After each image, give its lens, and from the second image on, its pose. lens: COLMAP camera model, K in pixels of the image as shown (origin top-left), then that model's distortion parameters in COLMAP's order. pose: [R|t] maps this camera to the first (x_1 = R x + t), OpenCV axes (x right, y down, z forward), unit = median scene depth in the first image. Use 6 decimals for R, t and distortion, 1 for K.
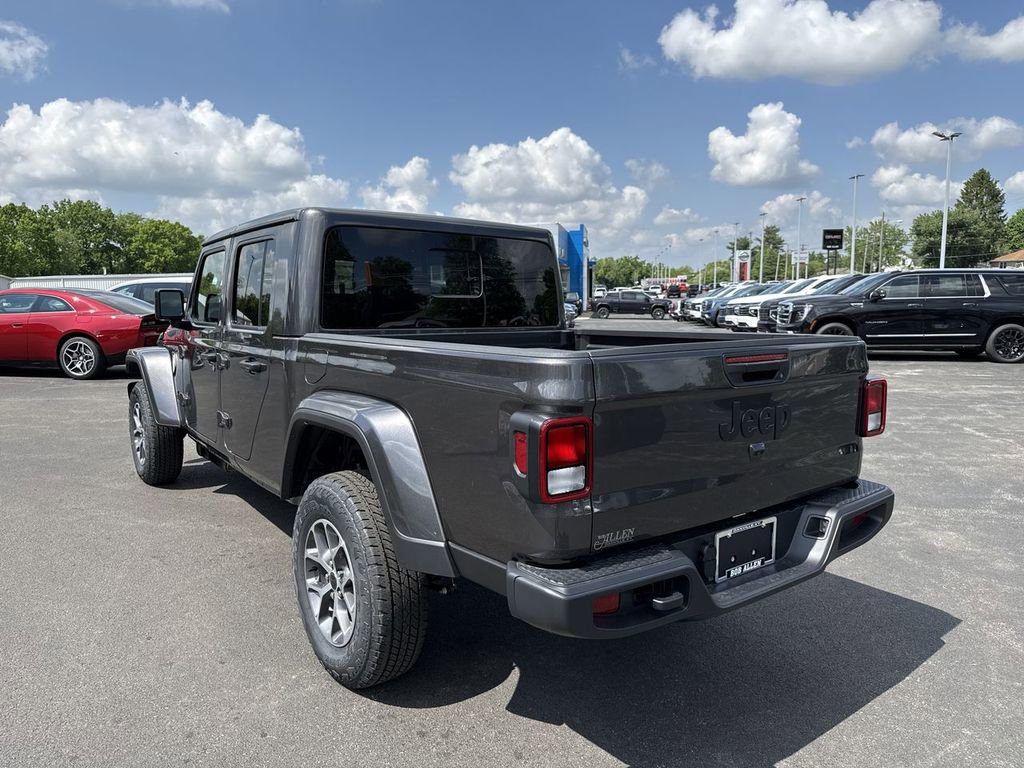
lens RADIAL K [[812.7, 0, 536.8], [0, 812.7, 387.1], [0, 0, 1]] dist [0.000566, -0.003245]
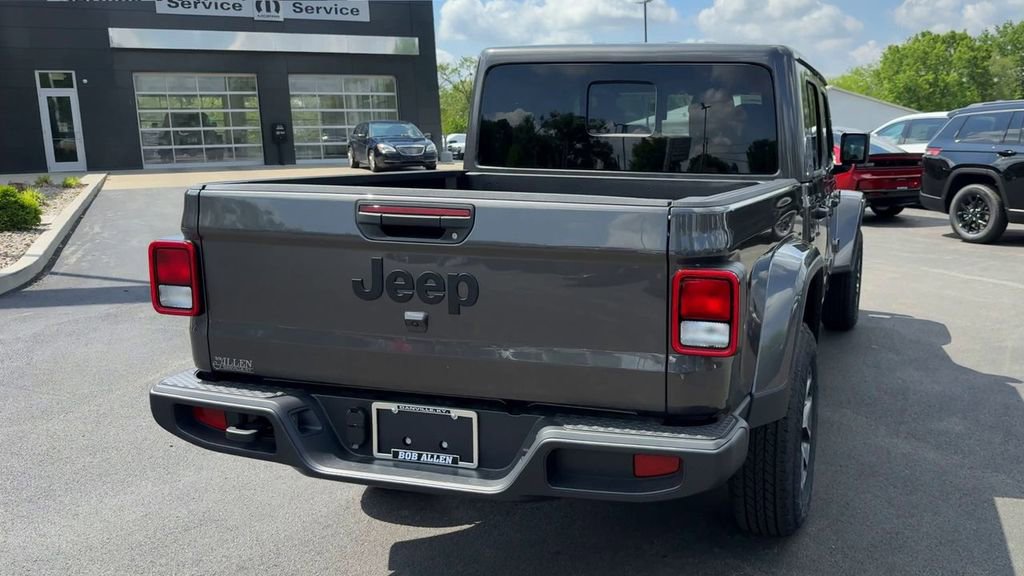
lens RADIAL K [[946.5, 0, 538.7], [0, 946.5, 290.4], [0, 0, 1]] dist [0.096501, -0.178183]
pose [[0.530751, 0.139200, -0.836019, 1.099624], [-0.096039, 0.989944, 0.103858, -0.063172], [0.842069, 0.025168, 0.538782, 0.548295]]
